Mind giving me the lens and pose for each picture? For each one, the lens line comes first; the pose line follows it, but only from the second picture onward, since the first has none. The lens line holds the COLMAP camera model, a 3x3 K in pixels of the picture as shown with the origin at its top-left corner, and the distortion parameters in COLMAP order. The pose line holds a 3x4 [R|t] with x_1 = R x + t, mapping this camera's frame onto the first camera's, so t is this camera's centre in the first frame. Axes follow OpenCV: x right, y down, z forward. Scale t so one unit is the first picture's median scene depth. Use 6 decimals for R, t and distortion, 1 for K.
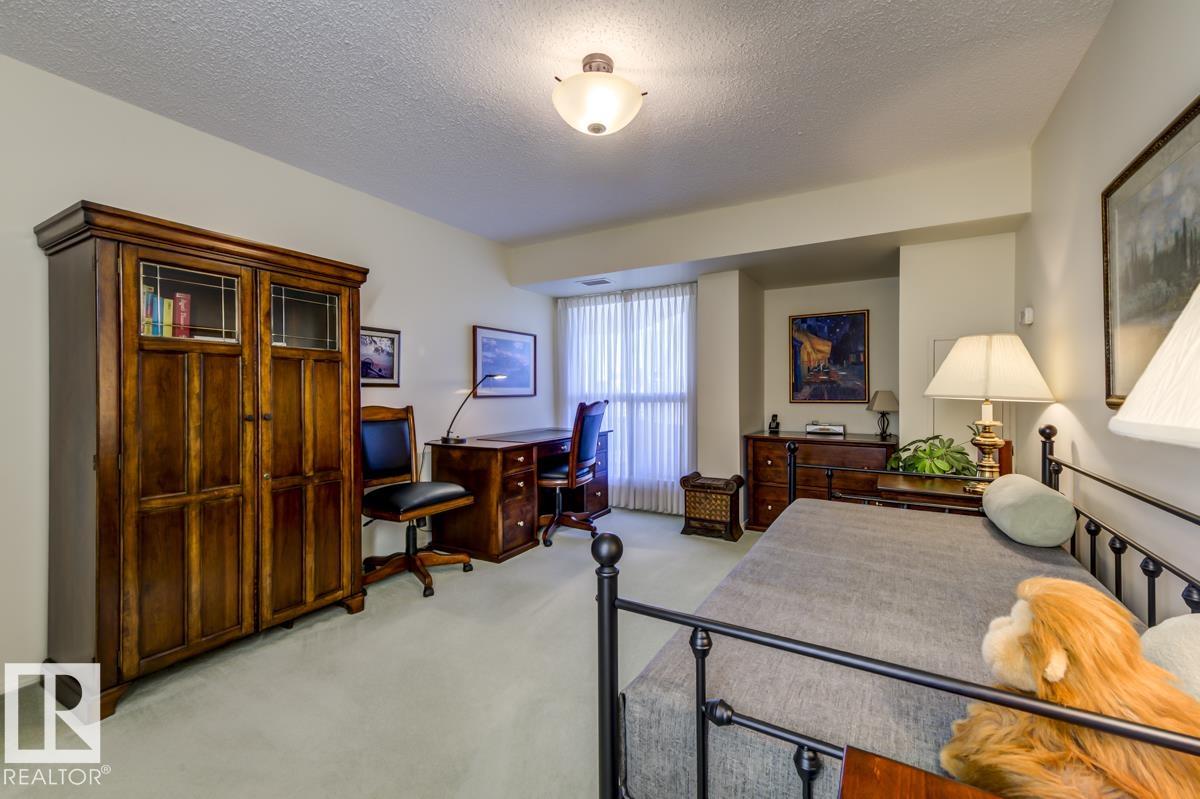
lens RADIAL K [[493.2, 0, 597.5], [0, 493.2, 392.8], [0, 0, 1]] dist [-0.000020, -0.000019]
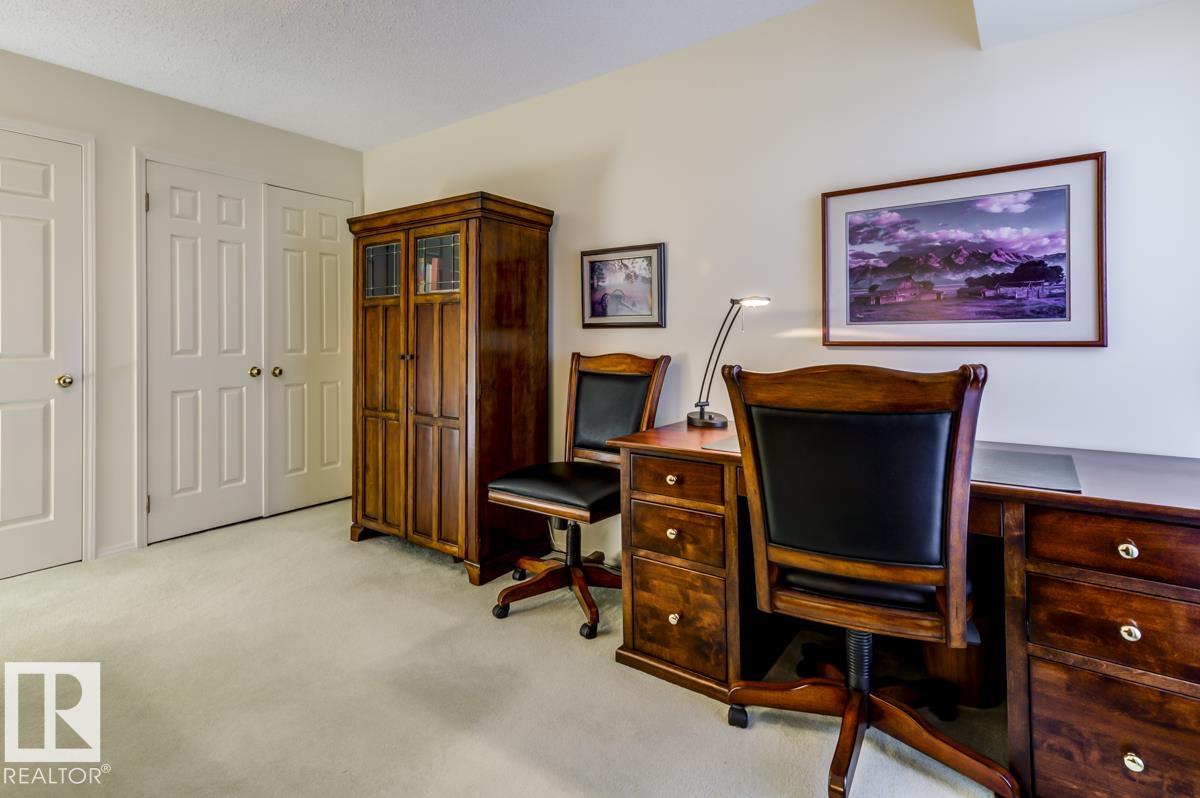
lens RADIAL K [[607.2, 0, 597.8], [0, 607.2, 336.8], [0, 0, 1]] dist [0.000579, 0.000138]
pose [[-0.127552, 0.001961, -0.991830, 0.434237], [-0.000585, 0.999998, 0.002053, -0.000246], [0.991832, 0.000842, -0.127550, 1.042296]]
